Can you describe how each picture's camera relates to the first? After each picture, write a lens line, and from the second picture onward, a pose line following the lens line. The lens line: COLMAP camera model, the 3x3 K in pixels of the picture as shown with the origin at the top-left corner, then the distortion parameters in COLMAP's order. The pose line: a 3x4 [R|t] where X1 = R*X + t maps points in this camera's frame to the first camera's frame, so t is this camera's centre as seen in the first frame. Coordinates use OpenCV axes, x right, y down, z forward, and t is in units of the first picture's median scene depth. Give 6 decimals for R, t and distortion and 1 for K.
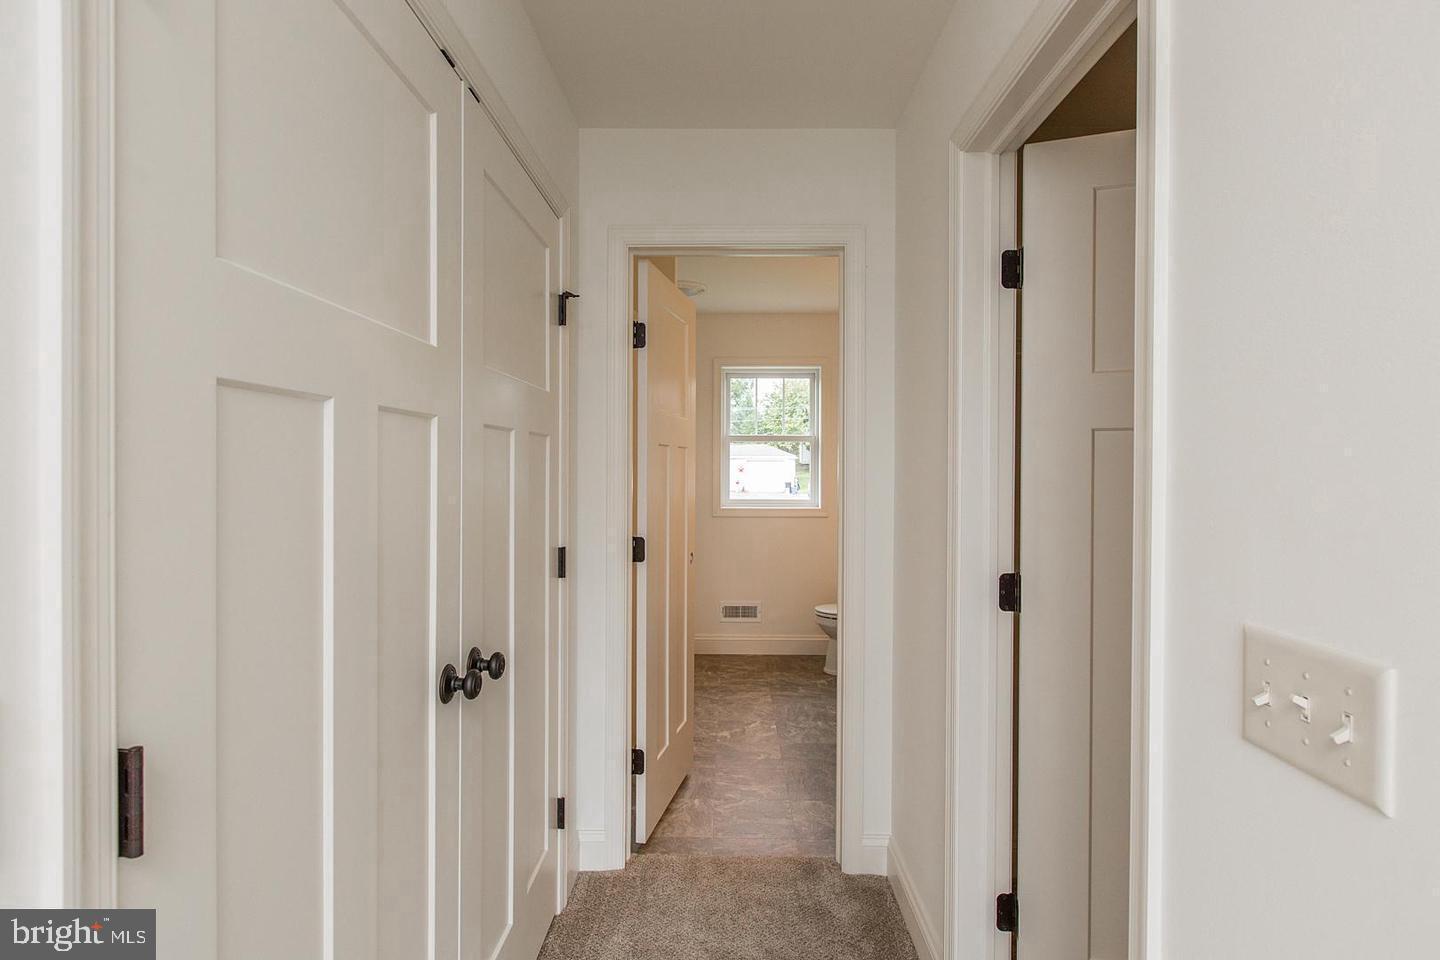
lens RADIAL K [[772.6, 0, 720.0], [0, 772.6, 480.0], [0, 0, 1]] dist [-0.000426, -0.000263]
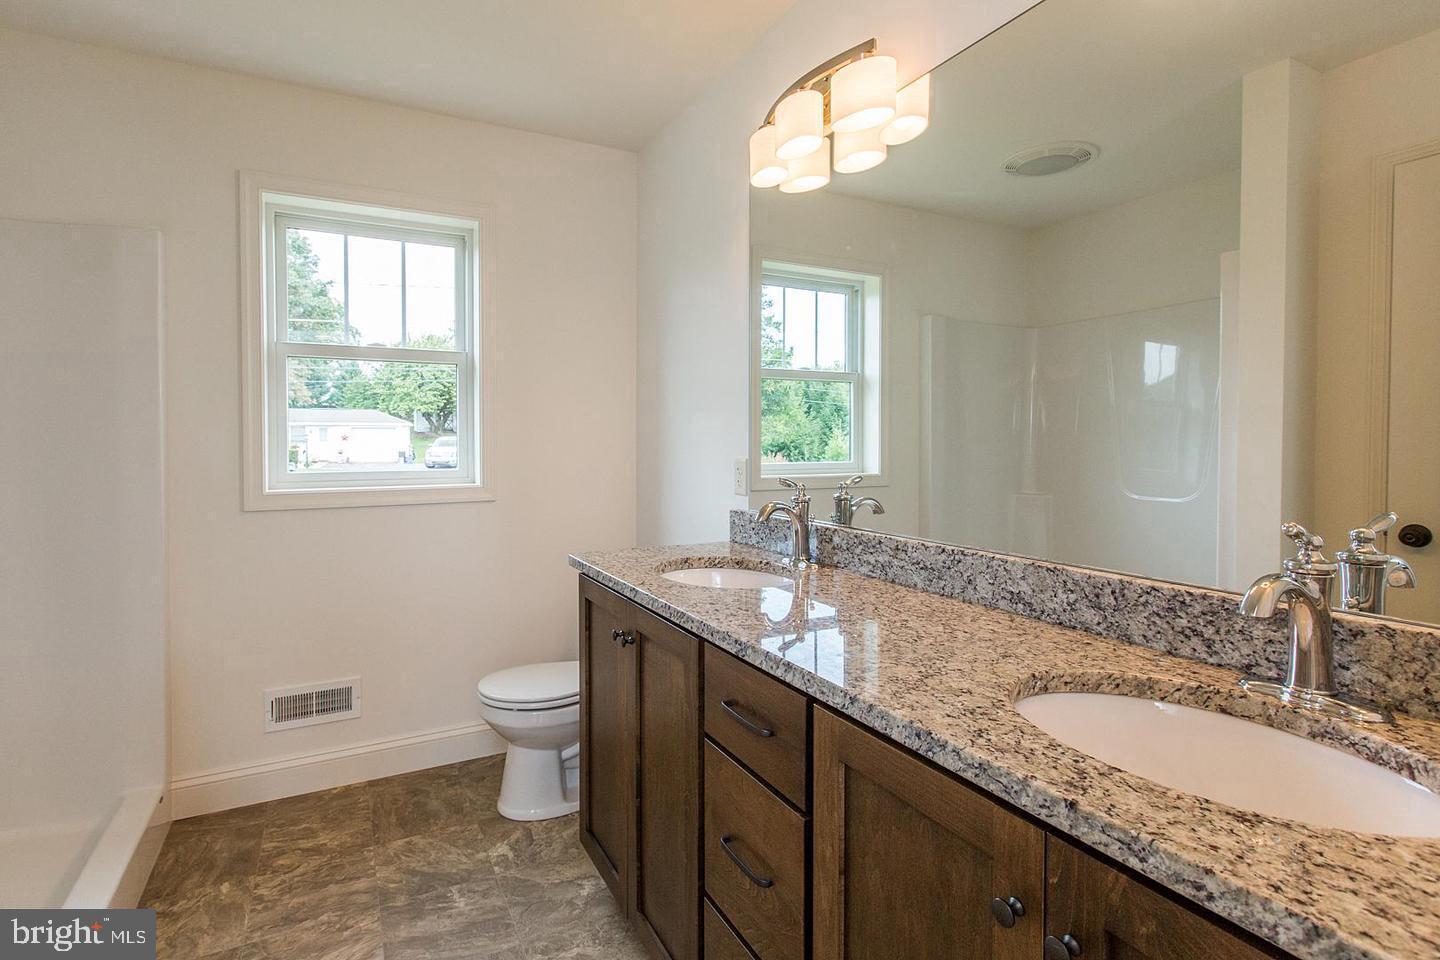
lens RADIAL K [[712.5, 0, 715.5], [0, 712.5, 459.4], [0, 0, 1]] dist [-0.002099, -0.000473]
pose [[0.875516, -0.015140, 0.482953, 0.033846], [0.008240, 0.999831, 0.016406, 0.008953], [-0.483120, -0.010384, 0.875493, 0.481044]]
